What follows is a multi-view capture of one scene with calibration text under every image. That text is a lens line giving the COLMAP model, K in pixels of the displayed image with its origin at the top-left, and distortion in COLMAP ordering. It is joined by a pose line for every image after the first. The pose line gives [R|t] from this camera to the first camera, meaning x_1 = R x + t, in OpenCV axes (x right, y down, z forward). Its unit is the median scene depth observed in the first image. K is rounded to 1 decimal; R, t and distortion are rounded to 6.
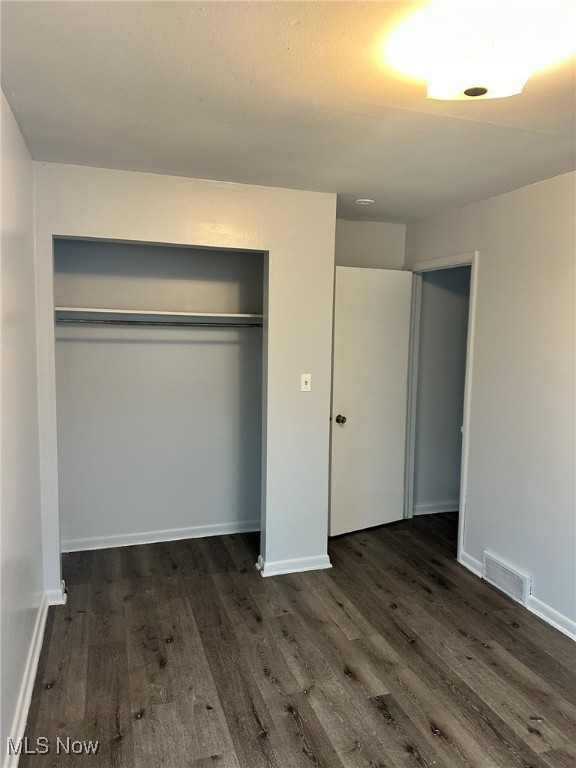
lens RADIAL K [[532.7, 0, 287.2], [0, 532.7, 385.7], [0, 0, 1]] dist [0.007830, -0.027214]
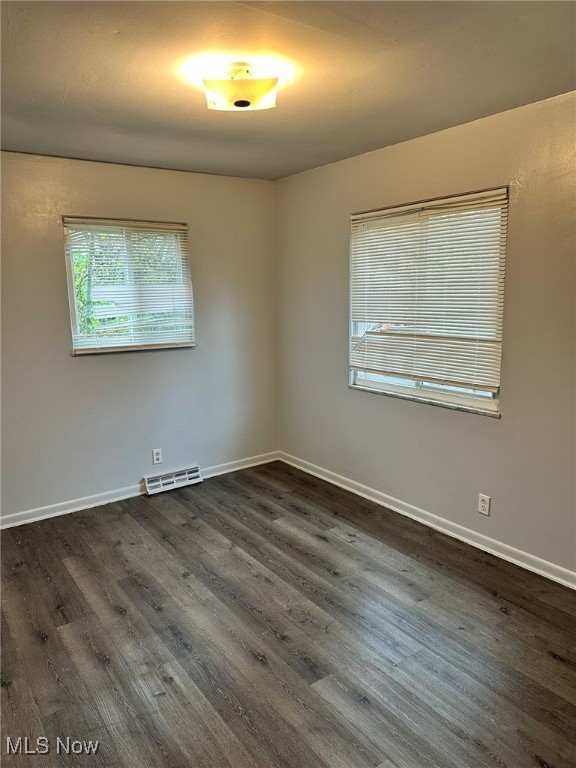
lens RADIAL K [[532.7, 0, 285.5], [0, 532.7, 383.1], [0, 0, 1]] dist [0.007830, -0.027214]
pose [[-0.955874, 0.052114, -0.289119, 0.475625], [-0.032475, 0.959365, 0.280294, -0.170488], [0.291978, 0.277314, -0.915339, 1.699556]]
